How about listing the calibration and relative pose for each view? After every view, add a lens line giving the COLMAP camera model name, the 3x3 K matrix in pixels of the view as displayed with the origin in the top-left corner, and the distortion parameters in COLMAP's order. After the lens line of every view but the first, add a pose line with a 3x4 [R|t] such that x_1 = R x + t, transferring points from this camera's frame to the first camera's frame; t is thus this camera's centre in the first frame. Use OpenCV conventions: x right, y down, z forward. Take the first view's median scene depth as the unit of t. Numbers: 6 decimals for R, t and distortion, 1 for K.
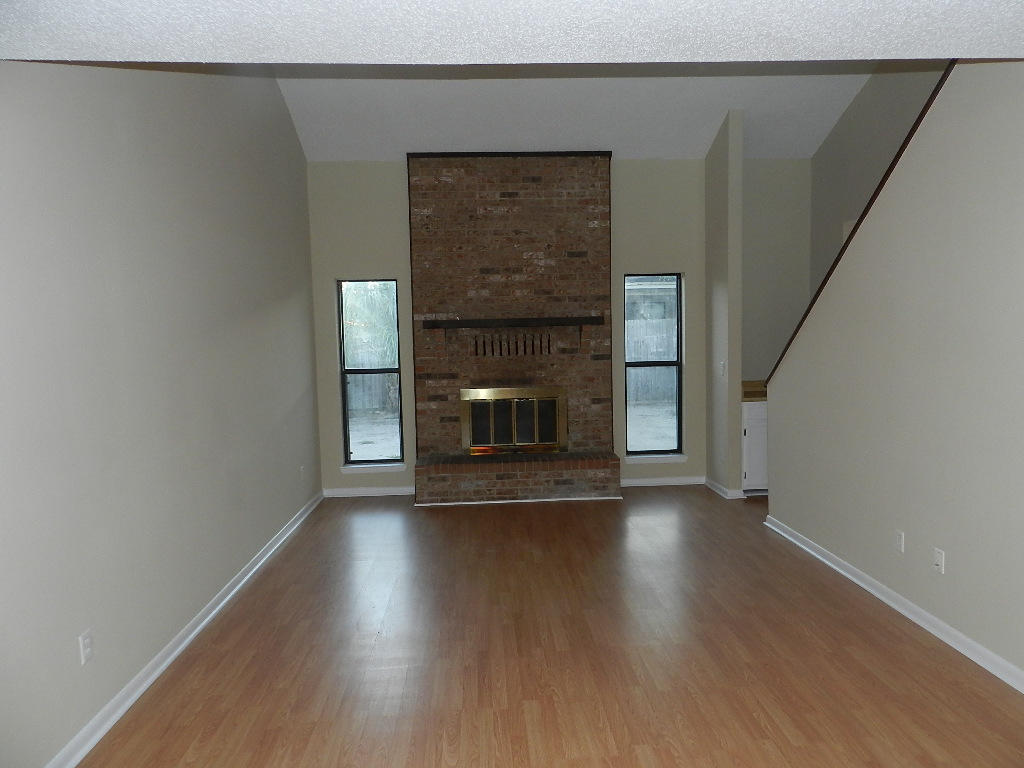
lens RADIAL K [[708.0, 0, 512.0], [0, 708.0, 384.0], [0, 0, 1]] dist [0.029410, 0.001038]
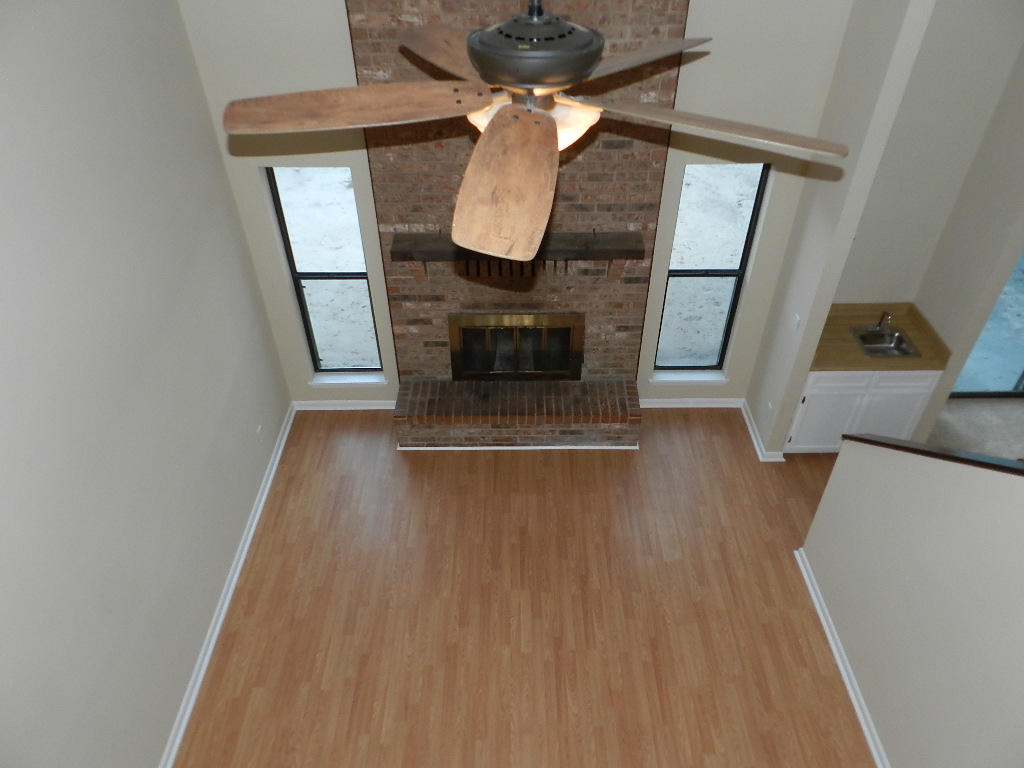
lens RADIAL K [[708.0, 0, 512.0], [0, 708.0, 384.0], [0, 0, 1]] dist [0.029410, 0.001038]
pose [[0.998730, 0.042887, -0.026426, 0.021258], [-0.019151, 0.808455, 0.588246, -0.389040], [0.046592, -0.586993, 0.808250, 0.332640]]
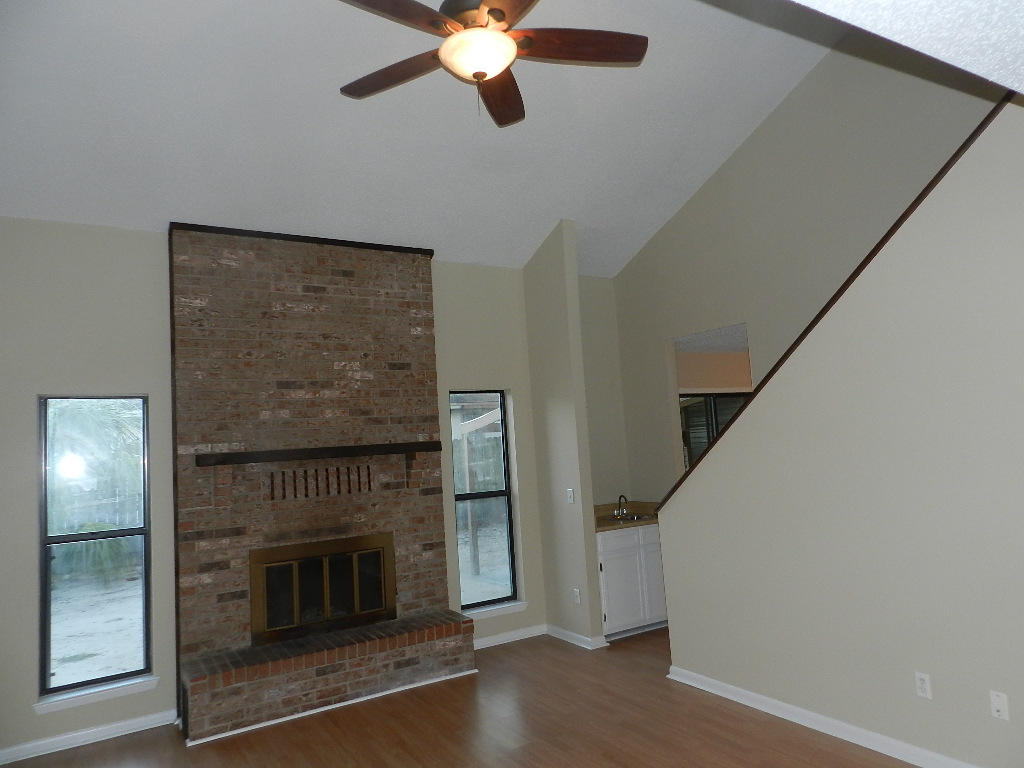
lens RADIAL K [[709.4, 0, 512.0], [0, 709.4, 384.0], [0, 0, 1]] dist [0.027542, -0.000902]
pose [[0.878411, 0.010340, 0.477795, -0.184635], [0.073623, 0.984903, -0.156670, -0.024836], [-0.472201, 0.172797, 0.864388, 0.235273]]
